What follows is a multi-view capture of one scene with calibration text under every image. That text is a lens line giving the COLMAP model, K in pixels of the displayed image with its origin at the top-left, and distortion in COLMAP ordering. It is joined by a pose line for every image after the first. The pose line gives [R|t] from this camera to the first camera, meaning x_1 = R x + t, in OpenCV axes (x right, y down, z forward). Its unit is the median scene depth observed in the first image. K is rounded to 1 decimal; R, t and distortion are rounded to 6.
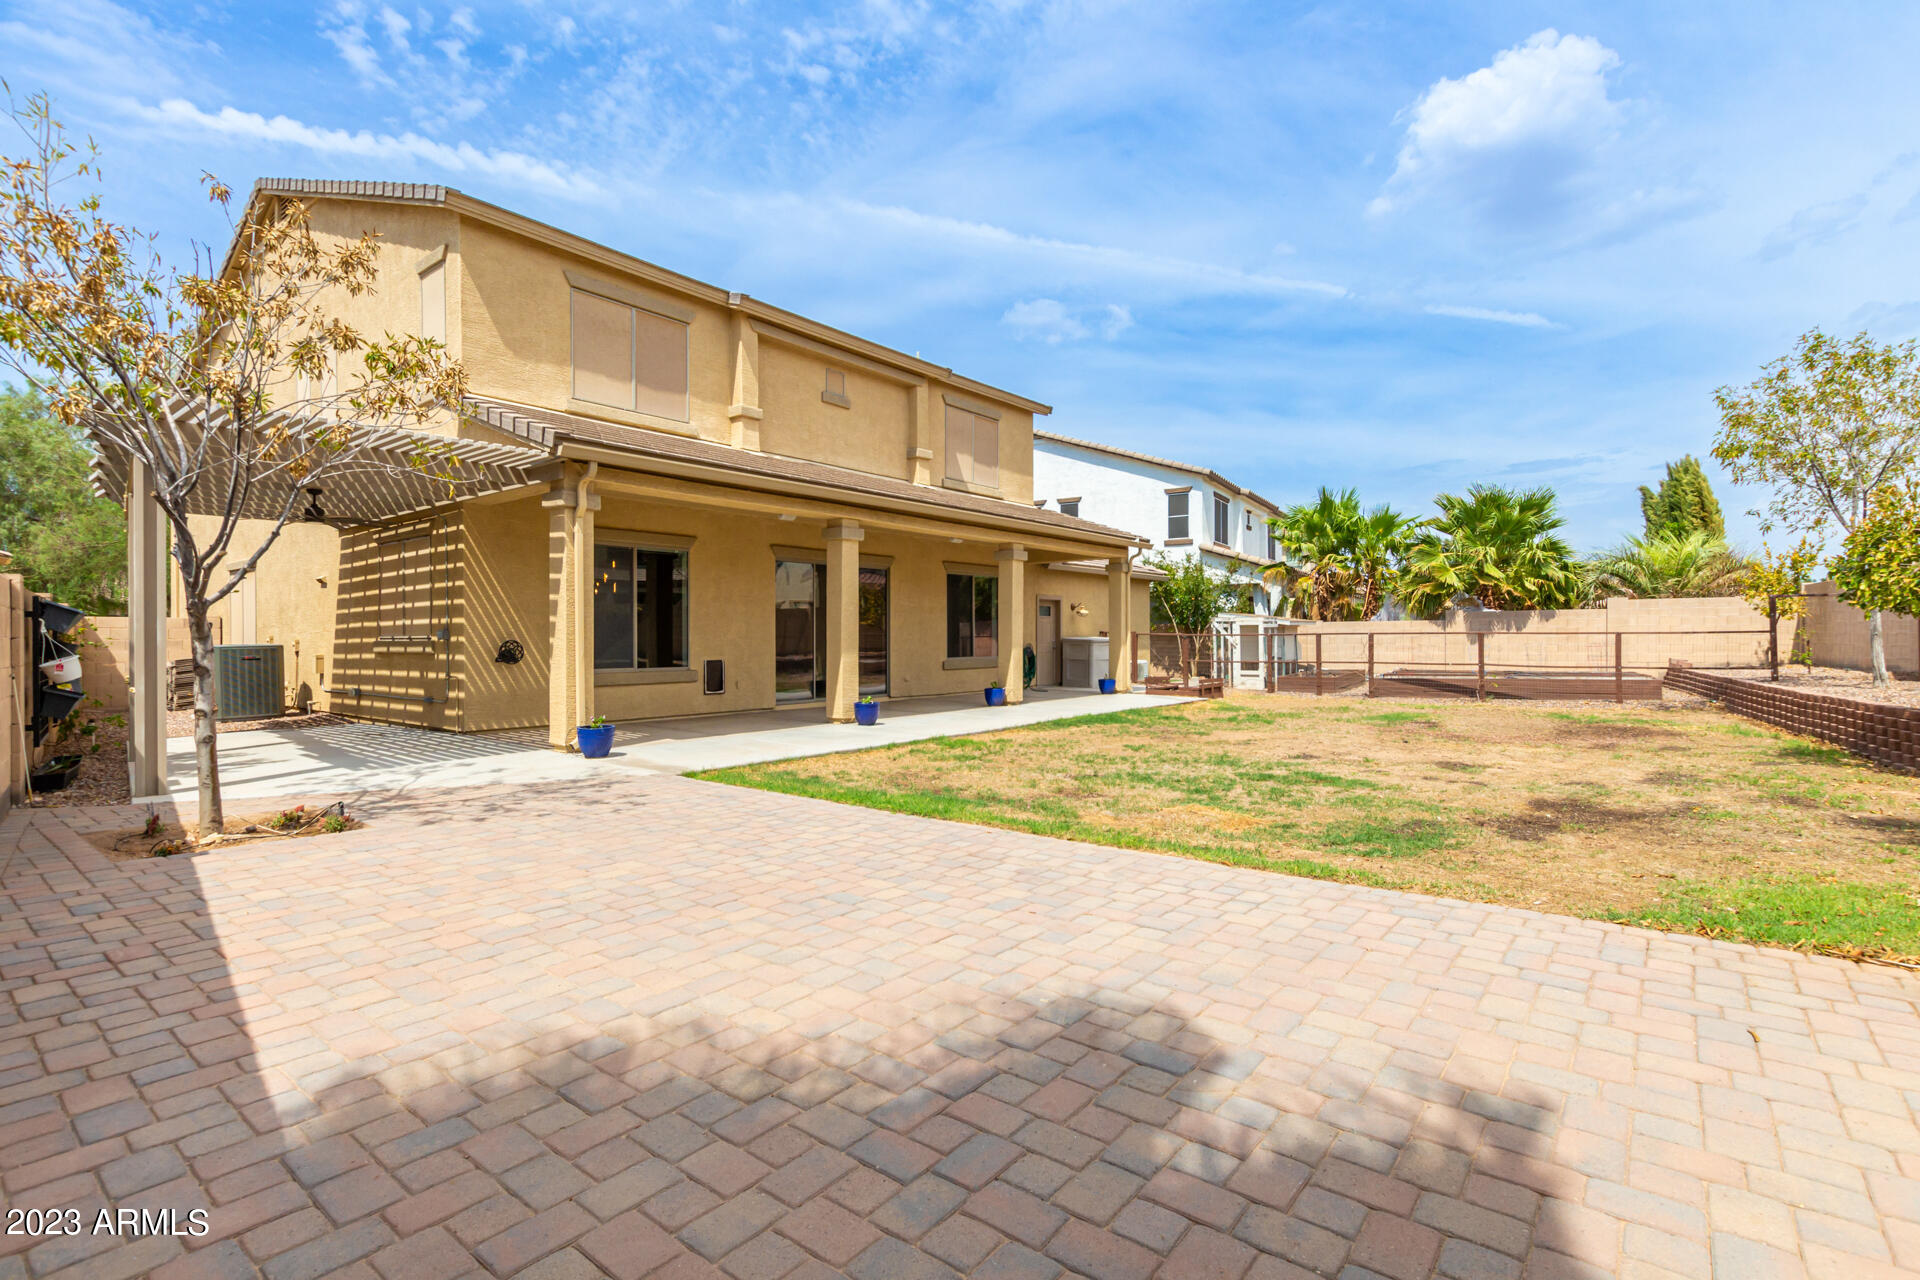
lens RADIAL K [[882.6, 0, 955.5], [0, 882.6, 645.4], [0, 0, 1]] dist [0.009007, -0.004261]
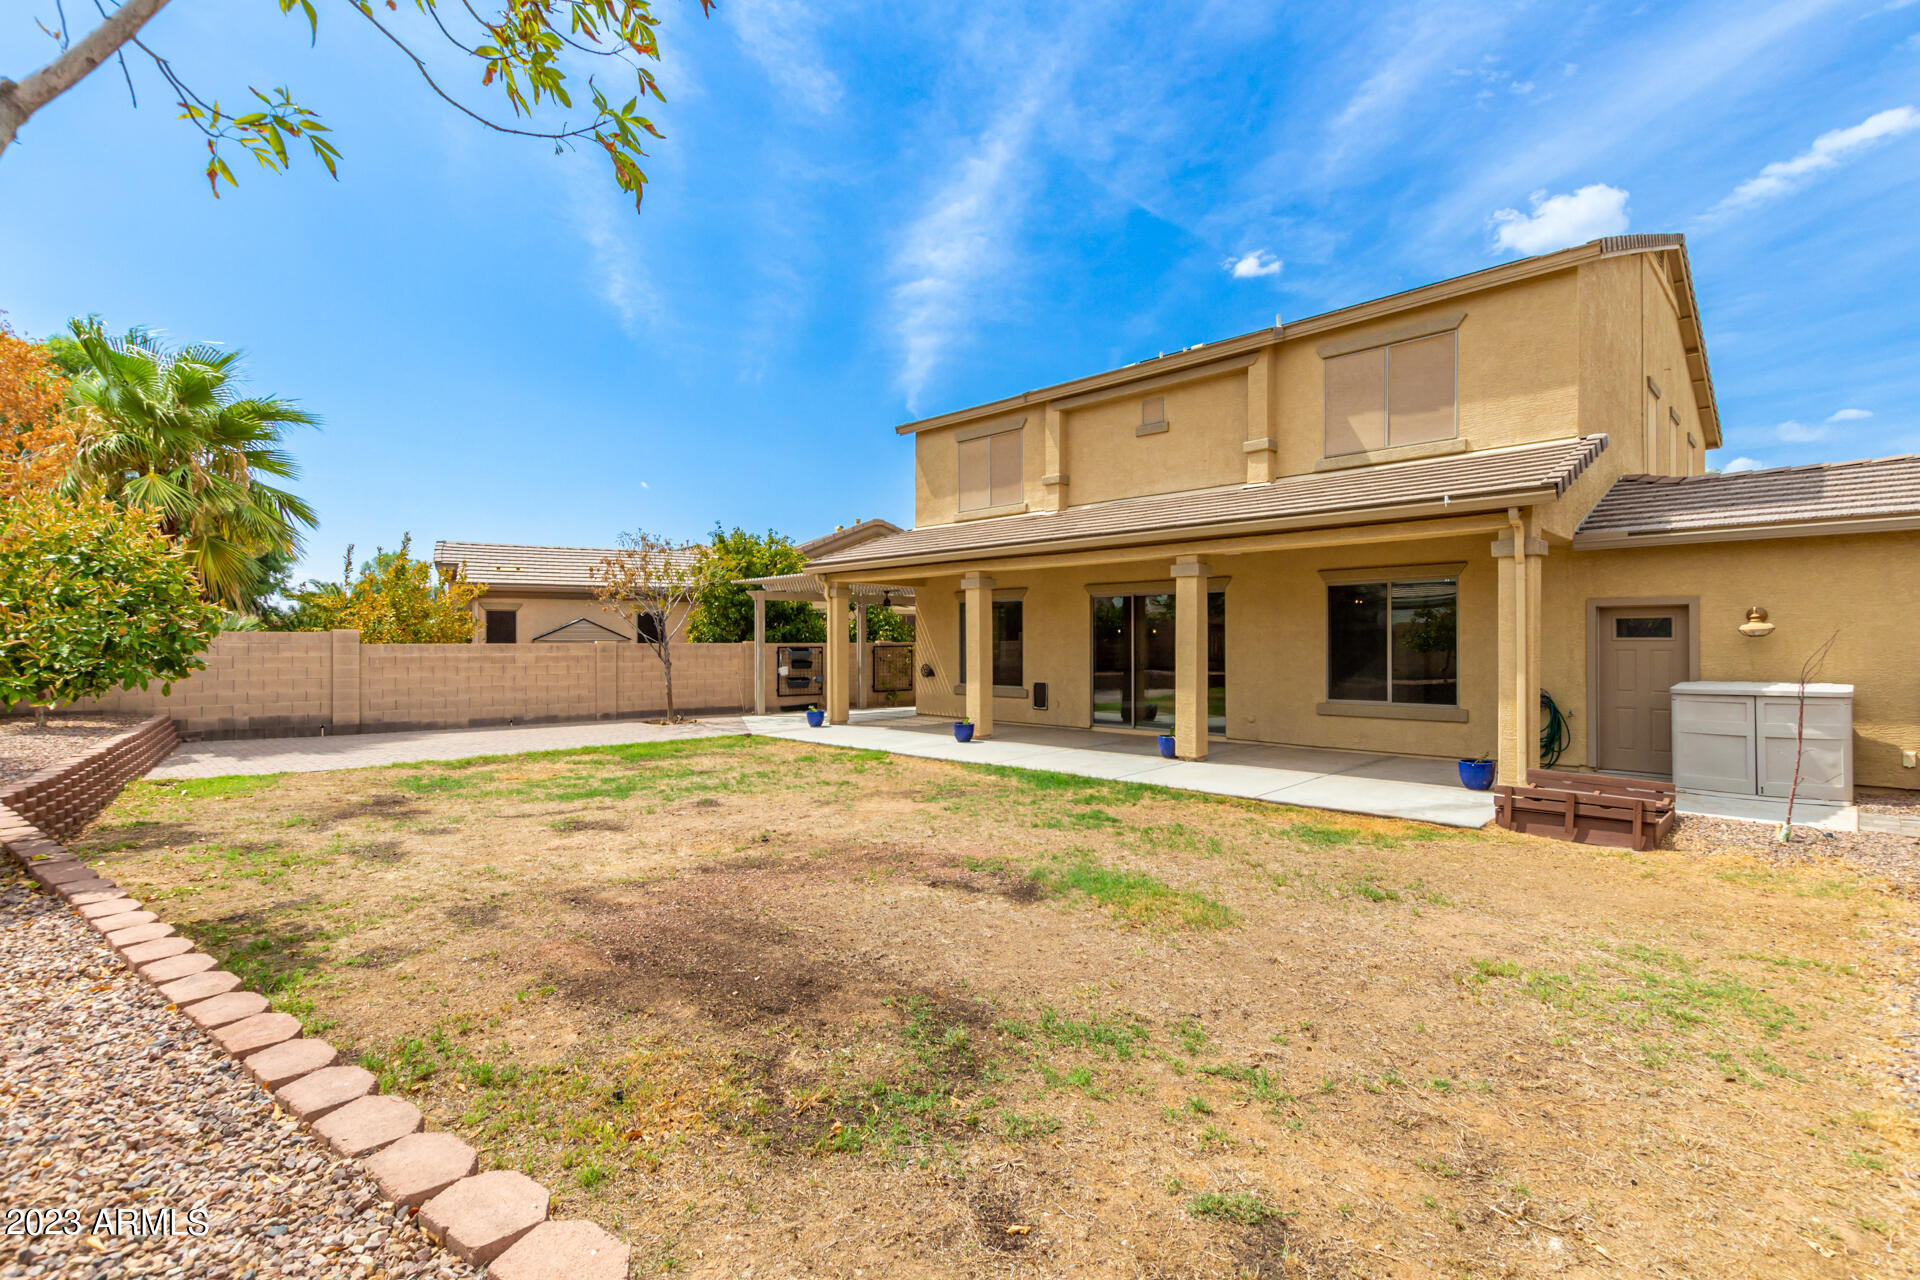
lens RADIAL K [[882.6, 0, 964.1], [0, 882.6, 637.8], [0, 0, 1]] dist [0.009007, -0.004261]
pose [[-0.094805, -0.000889, -0.995495, 0.850141], [-0.005721, 0.999984, -0.000348, -0.039697], [0.995479, 0.005662, -0.094808, 0.861020]]
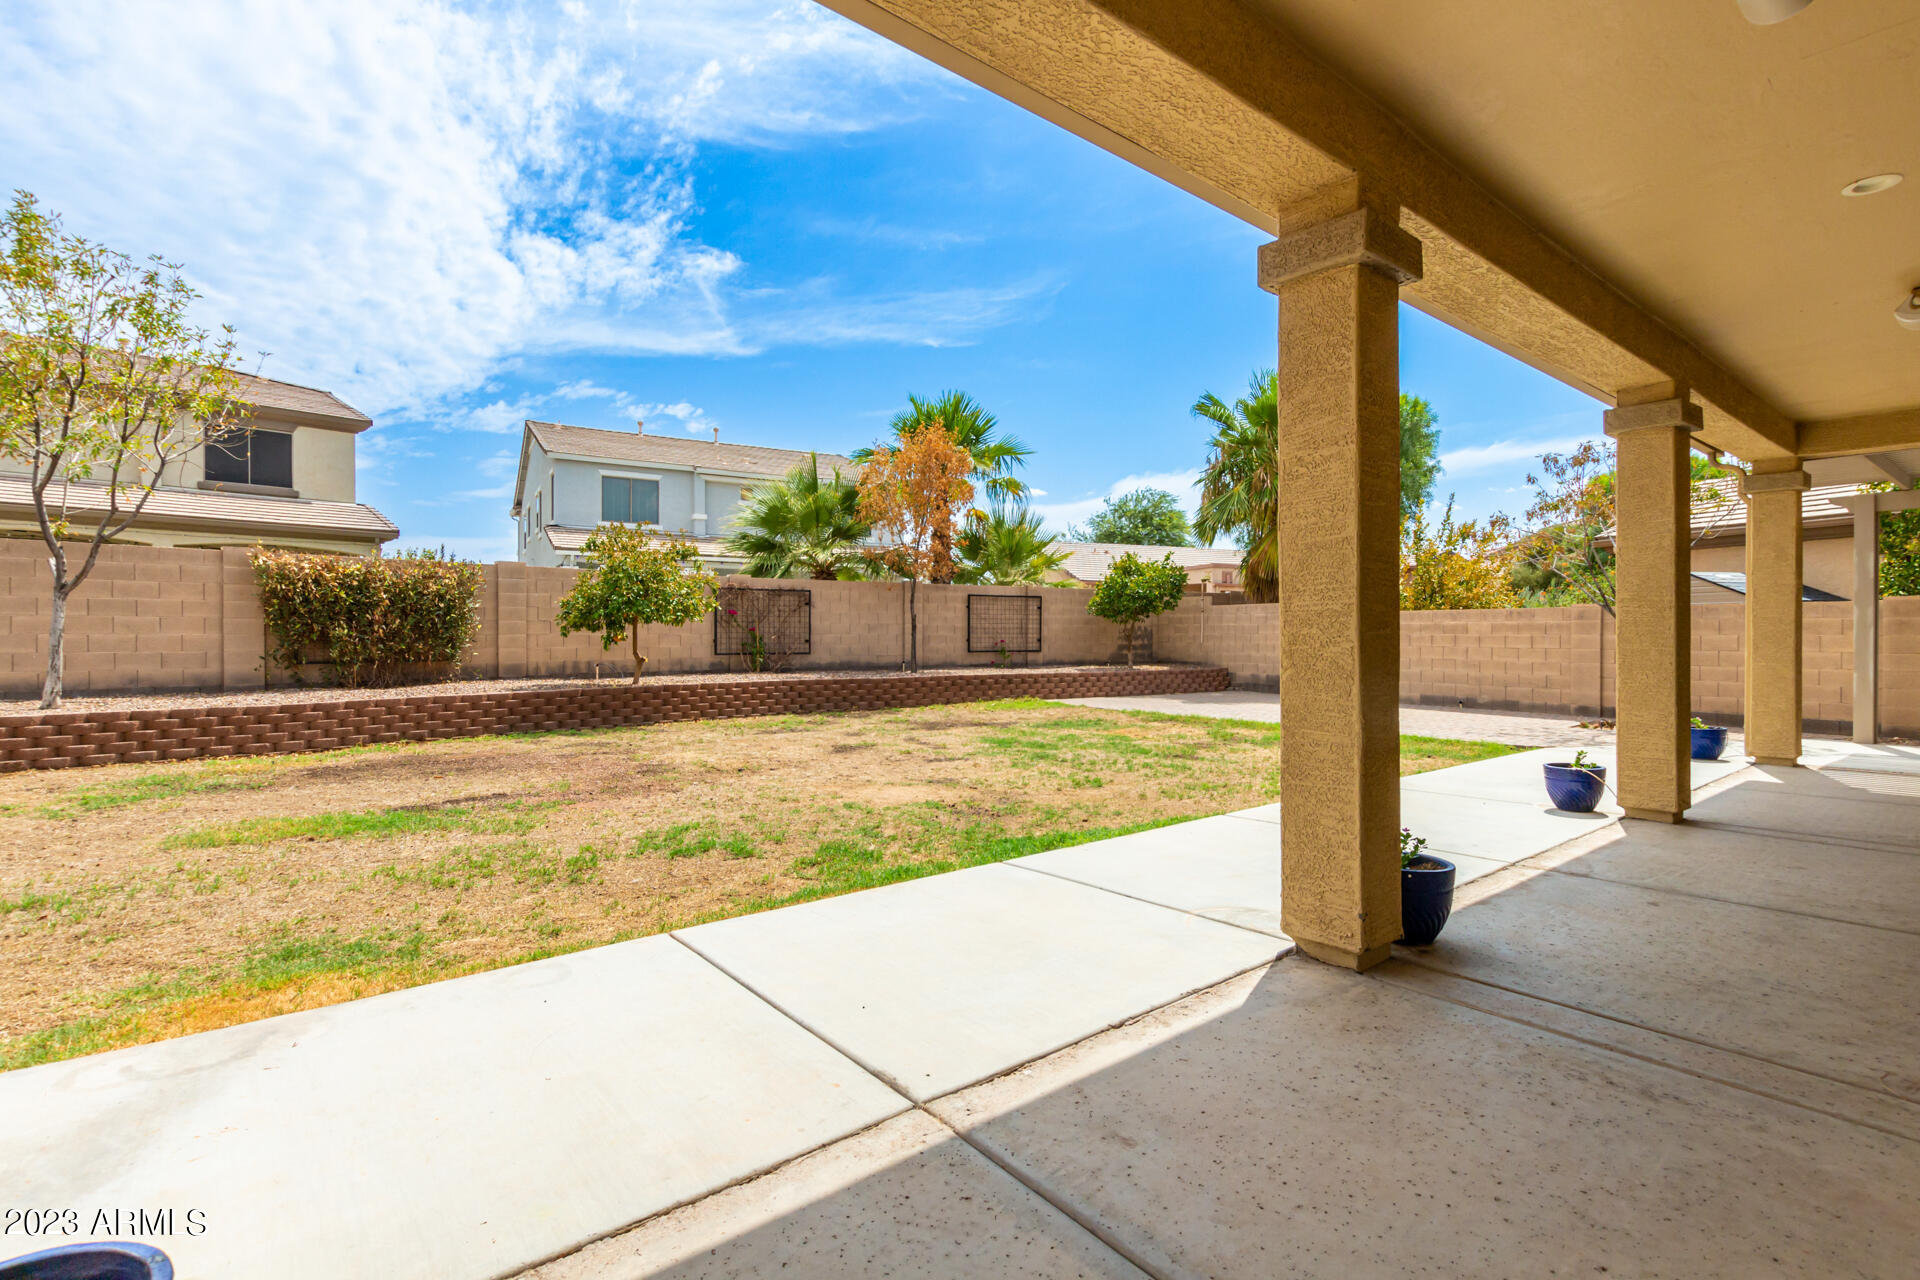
lens RADIAL K [[891.0, 0, 951.7], [0, 891.0, 634.8], [0, 0, 1]] dist [0.004461, 0.000500]
pose [[-0.975202, 0.001657, 0.221309, 0.103825], [0.003177, 0.999974, 0.006508, -0.010455], [-0.221292, 0.007050, -0.975182, 1.230909]]
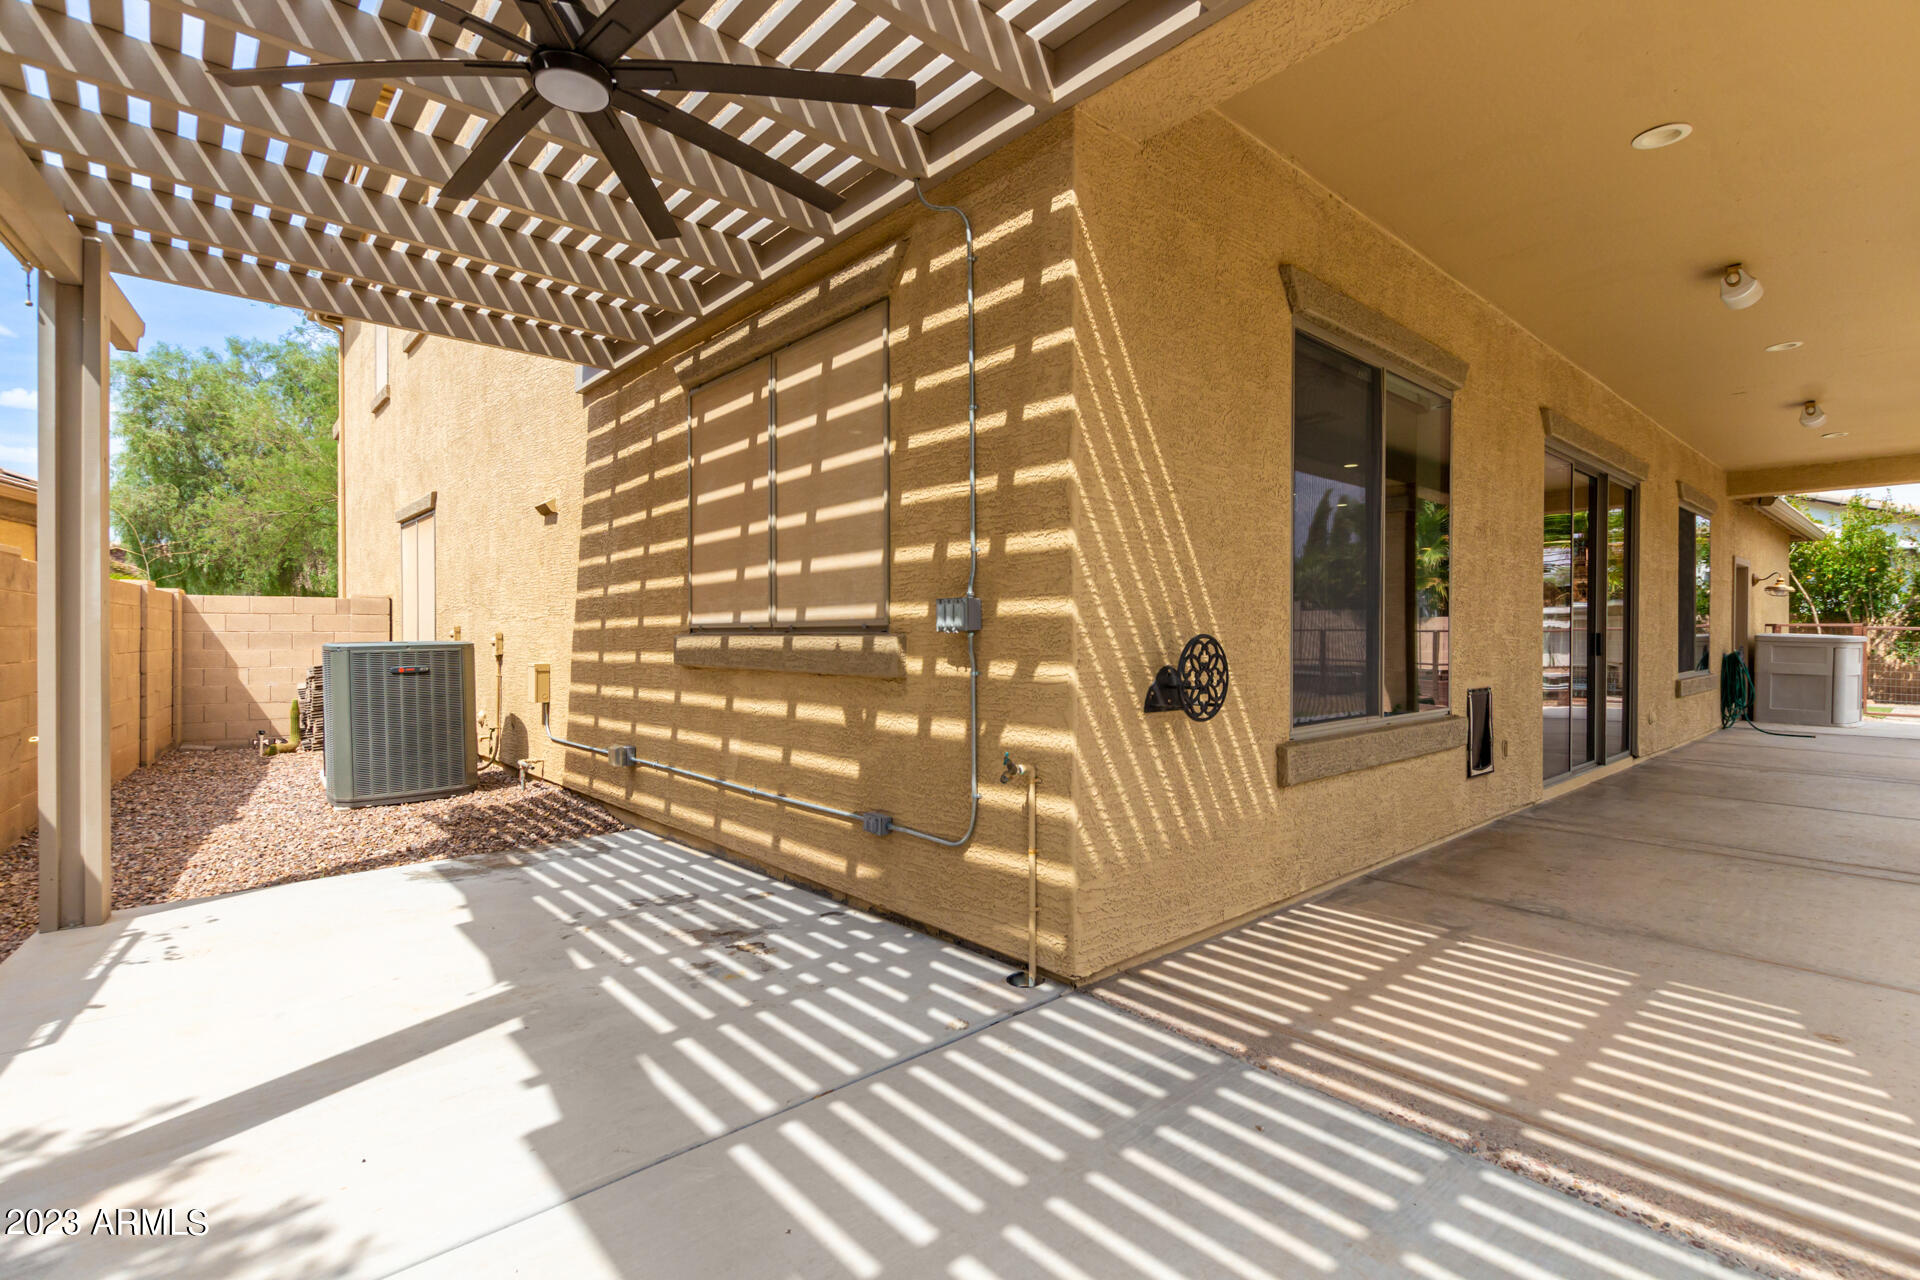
lens RADIAL K [[882.6, 0, 985.8], [0, 882.6, 643.1], [0, 0, 1]] dist [0.009007, -0.004261]
pose [[0.989993, -0.001089, -0.141116, -0.349637], [0.001008, 0.999999, -0.000648, 0.002376], [0.141116, 0.000500, 0.989993, 0.471706]]
